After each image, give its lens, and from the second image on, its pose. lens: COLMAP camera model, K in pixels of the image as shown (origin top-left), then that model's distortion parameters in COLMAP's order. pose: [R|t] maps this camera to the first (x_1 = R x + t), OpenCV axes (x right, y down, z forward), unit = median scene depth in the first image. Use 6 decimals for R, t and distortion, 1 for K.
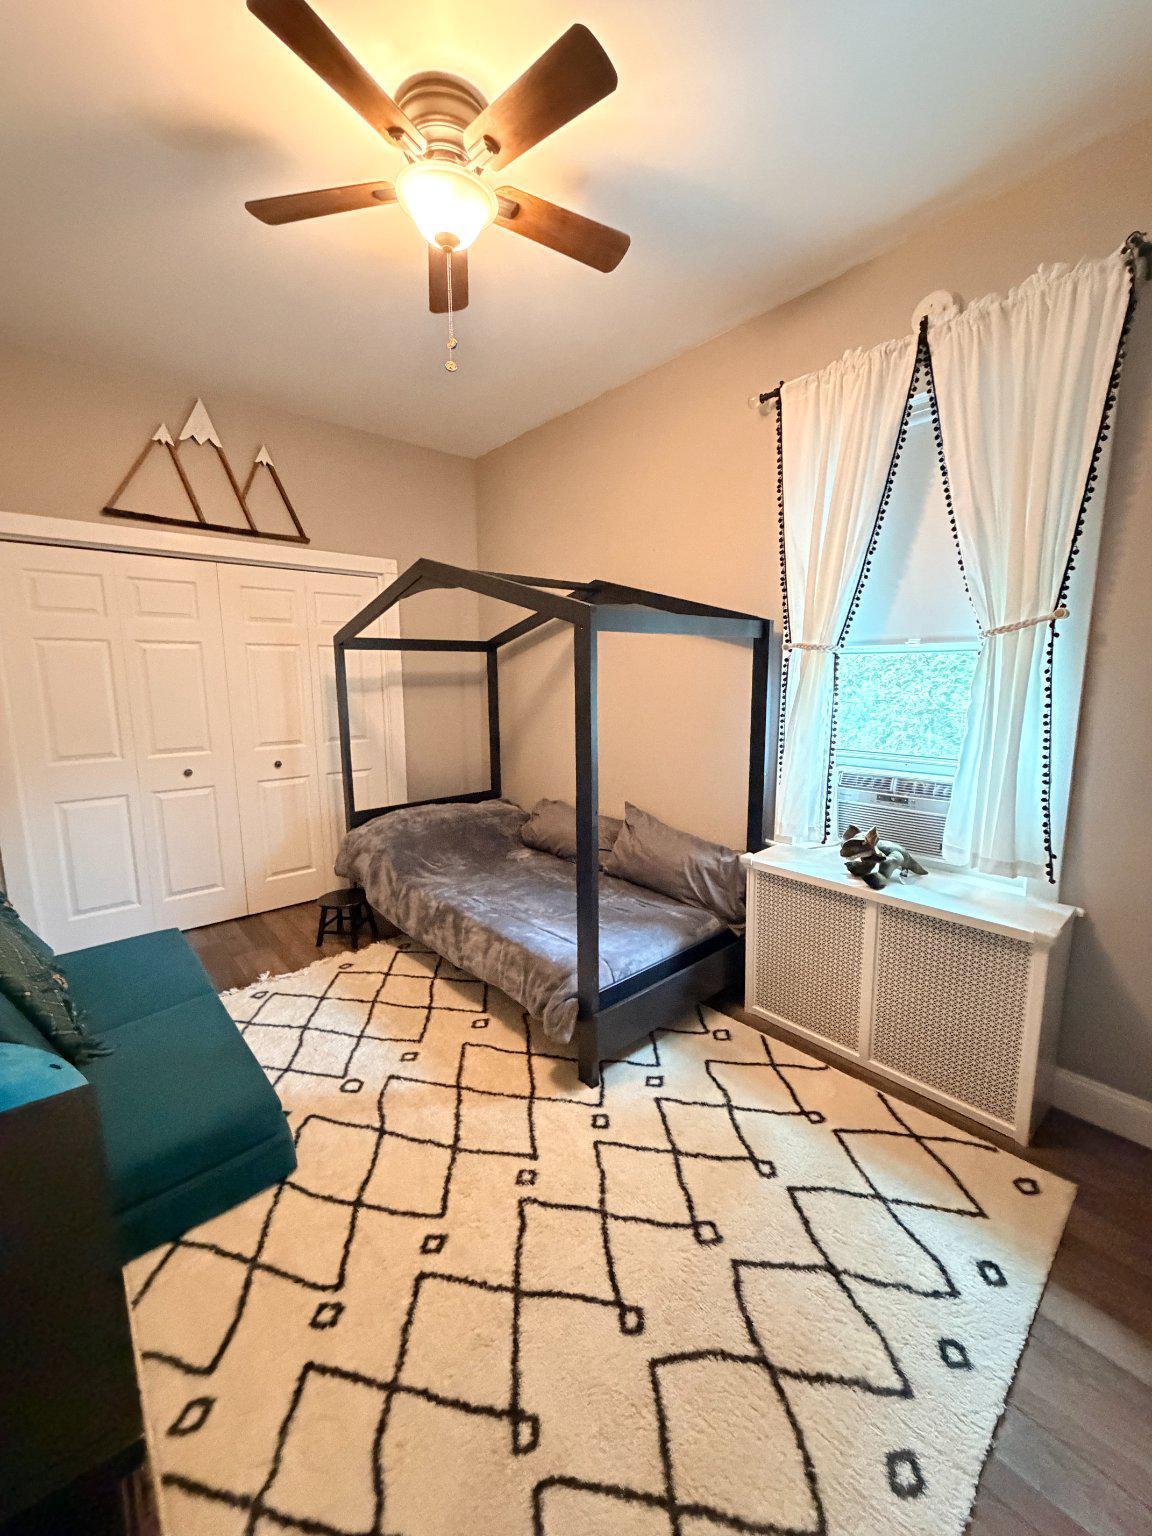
lens RADIAL K [[610.7, 0, 575.5], [0, 610.7, 770.6], [0, 0, 1]] dist [-0.001495, -0.000181]
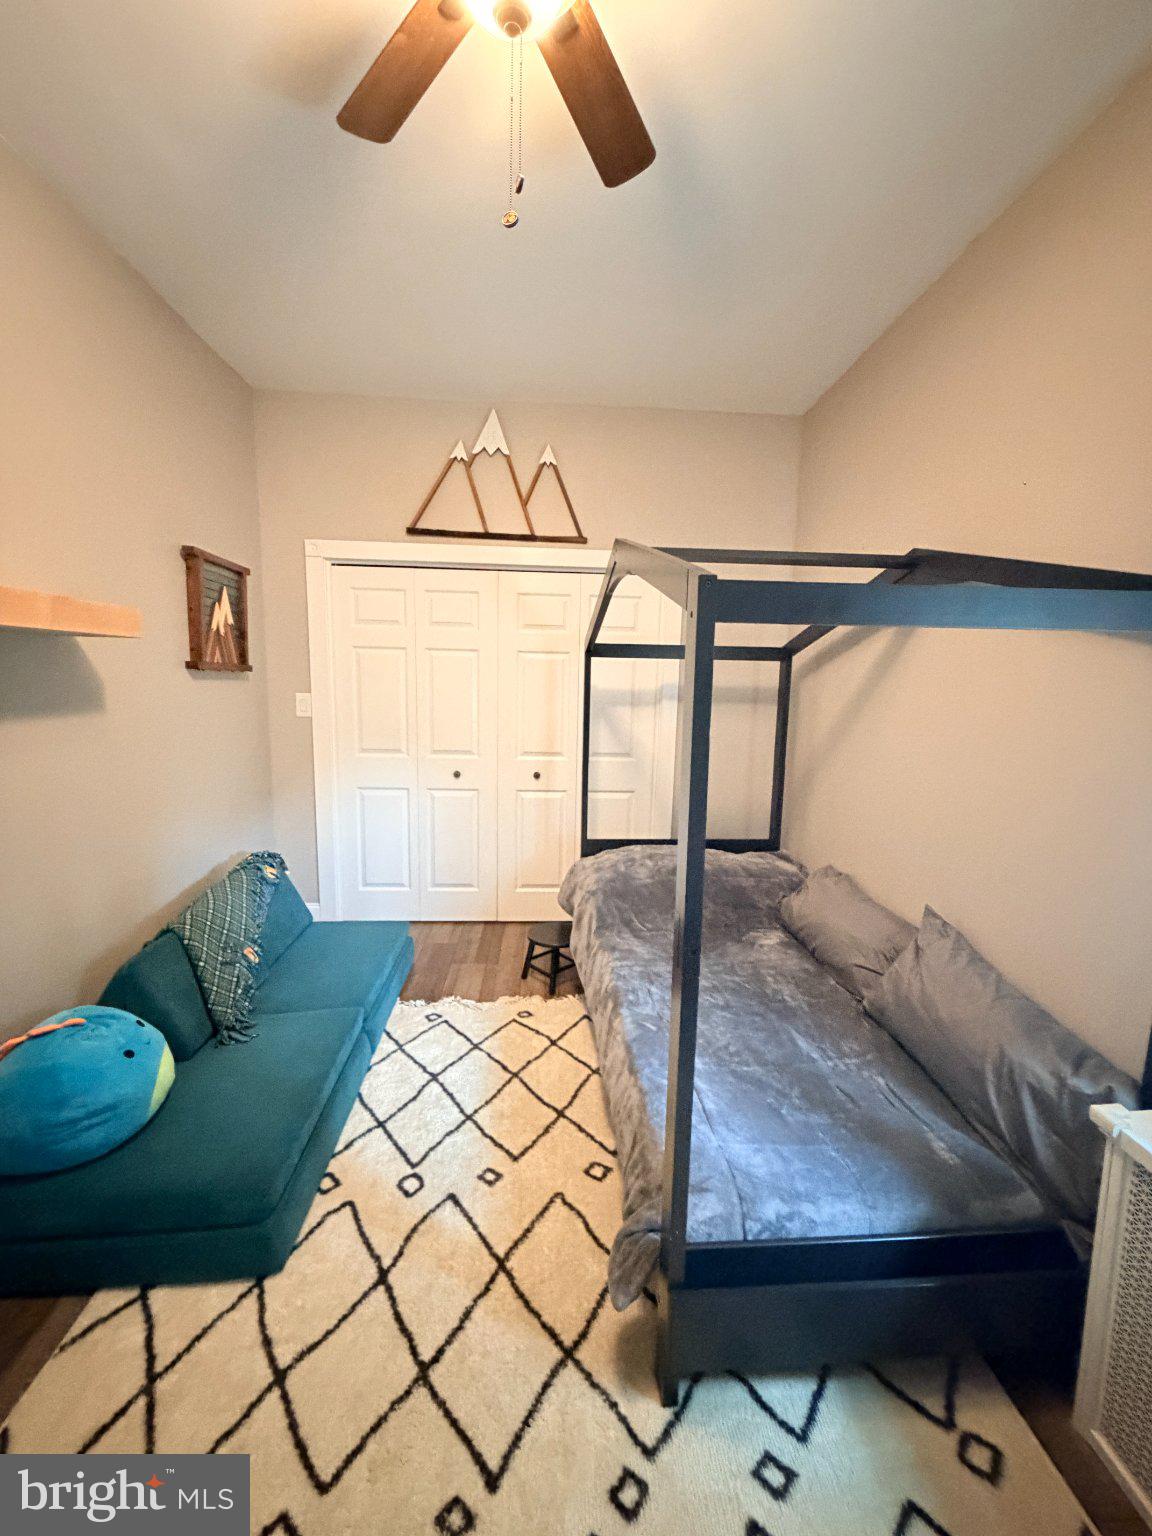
lens RADIAL K [[610.7, 0, 575.5], [0, 610.7, 770.6], [0, 0, 1]] dist [-0.001495, -0.000181]
pose [[0.792411, 0.113419, -0.599351, 0.172299], [-0.123669, 0.992028, 0.024223, -0.060422], [0.597320, 0.054926, 0.800120, 0.320805]]
